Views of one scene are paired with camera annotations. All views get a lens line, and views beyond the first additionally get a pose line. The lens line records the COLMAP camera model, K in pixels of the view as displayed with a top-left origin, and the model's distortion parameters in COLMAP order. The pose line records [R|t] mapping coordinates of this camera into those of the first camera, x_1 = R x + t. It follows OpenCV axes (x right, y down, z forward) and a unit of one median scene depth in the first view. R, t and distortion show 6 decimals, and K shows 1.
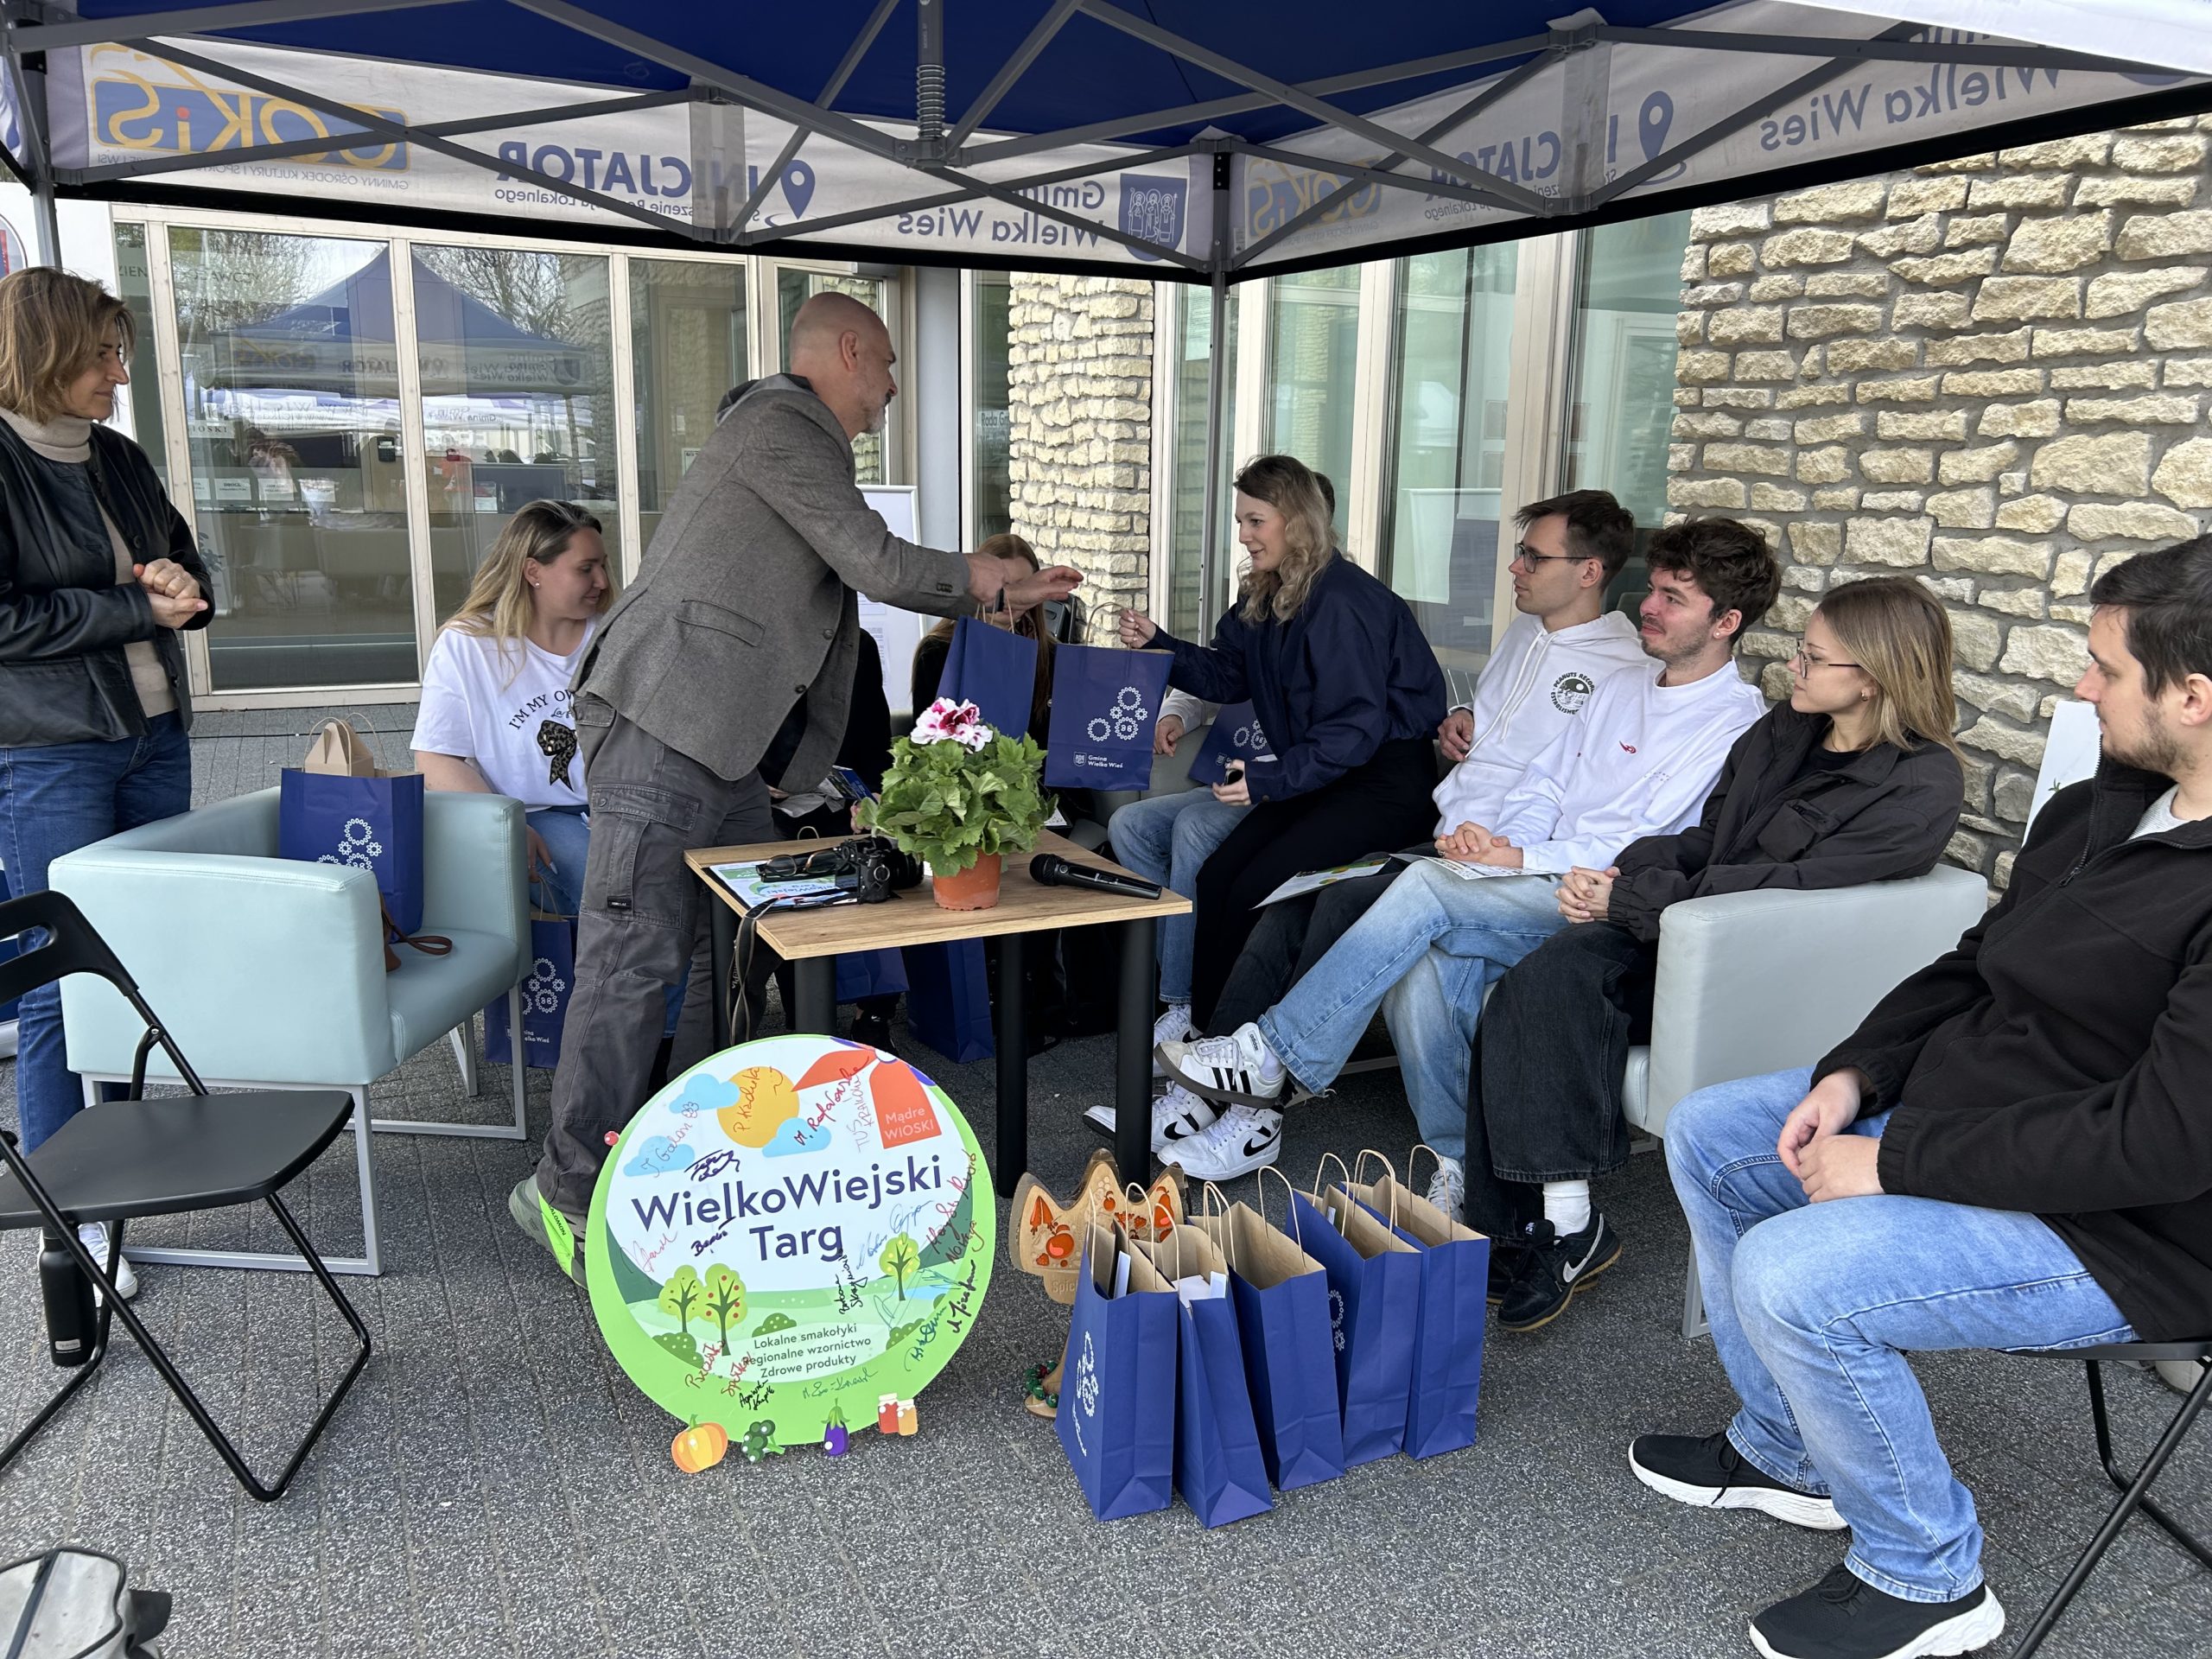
lens RADIAL K [[1706.2, 0, 1083.2], [0, 1706.2, 823.2], [0, 0, 1]] dist [0.027306, -0.009446]
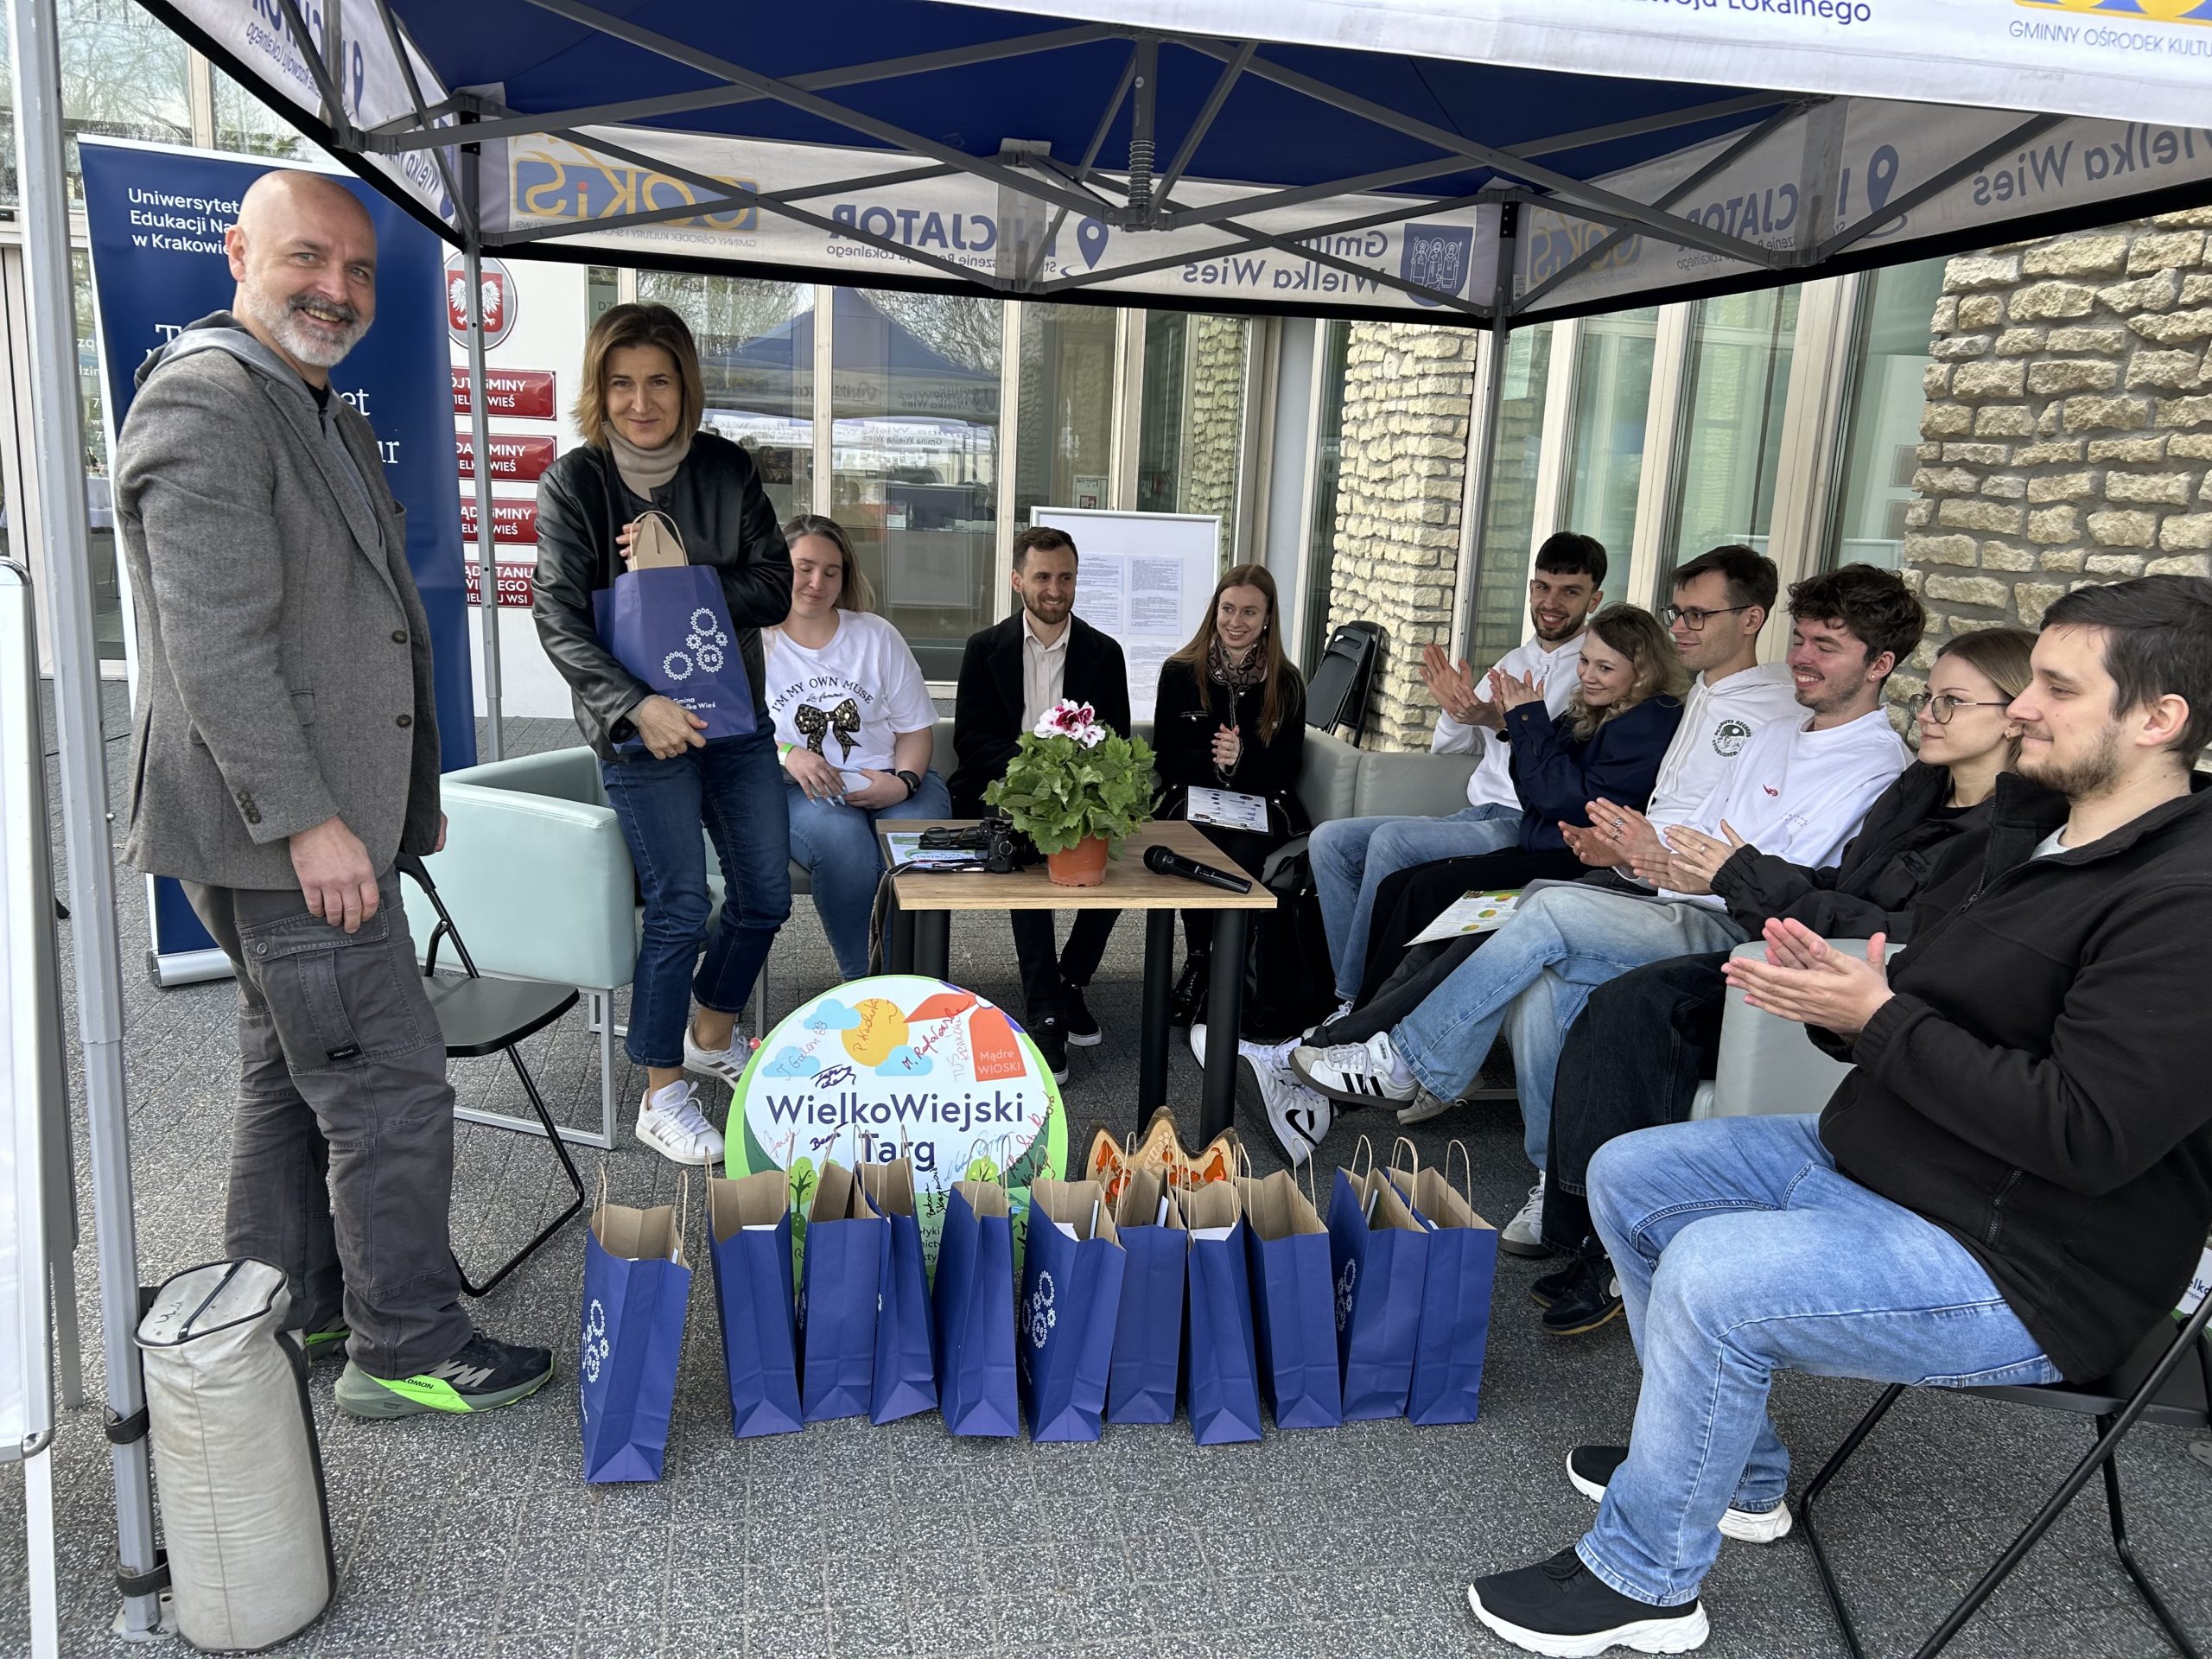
lens RADIAL K [[1698.9, 0, 1069.6], [0, 1698.9, 835.4], [0, 0, 1]] dist [0.060893, -0.061720]
pose [[0.964454, 0.083003, -0.250877, 0.148222], [-0.084994, 0.996377, 0.002905, 0.009850], [0.250209, 0.018521, 0.968015, -0.073152]]
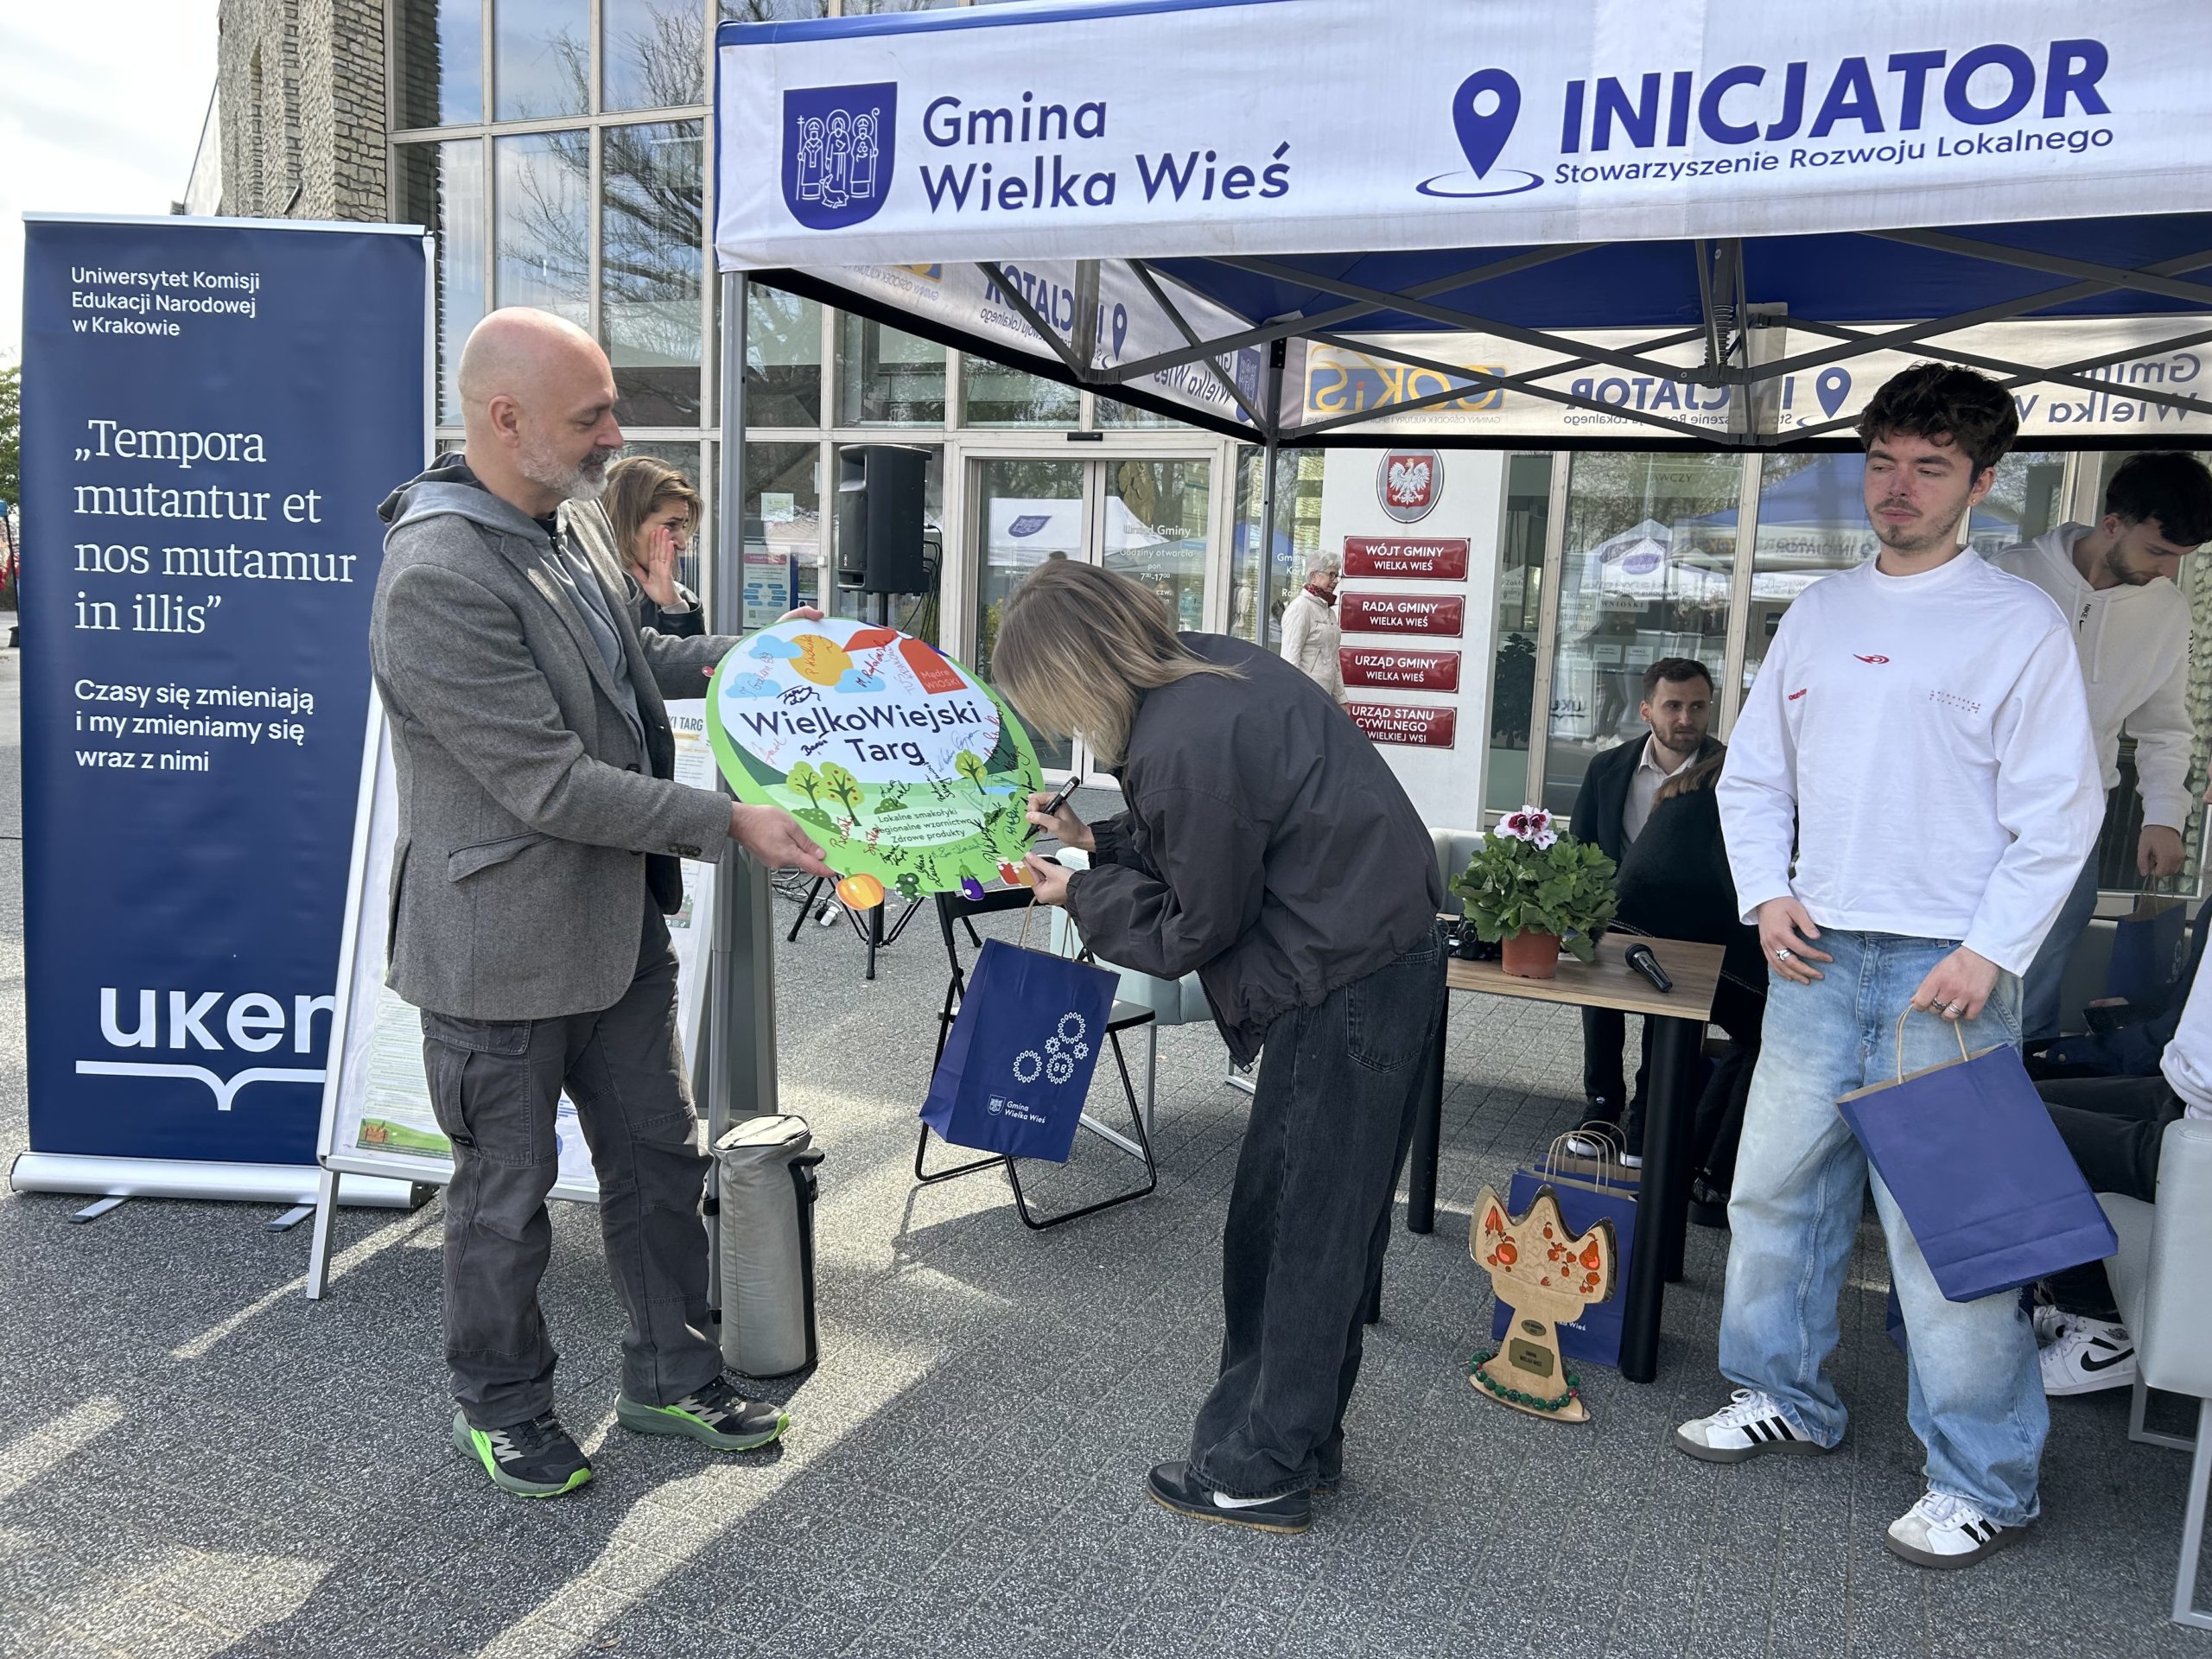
lens RADIAL K [[1695.1, 0, 1096.1], [0, 1695.1, 828.2], [0, 0, 1]] dist [0.070642, -0.067119]
pose [[0.640124, 0.117636, -0.759212, 0.473161], [-0.190869, 0.981576, -0.008840, 0.010488], [0.744184, 0.150569, 0.650783, -0.045962]]
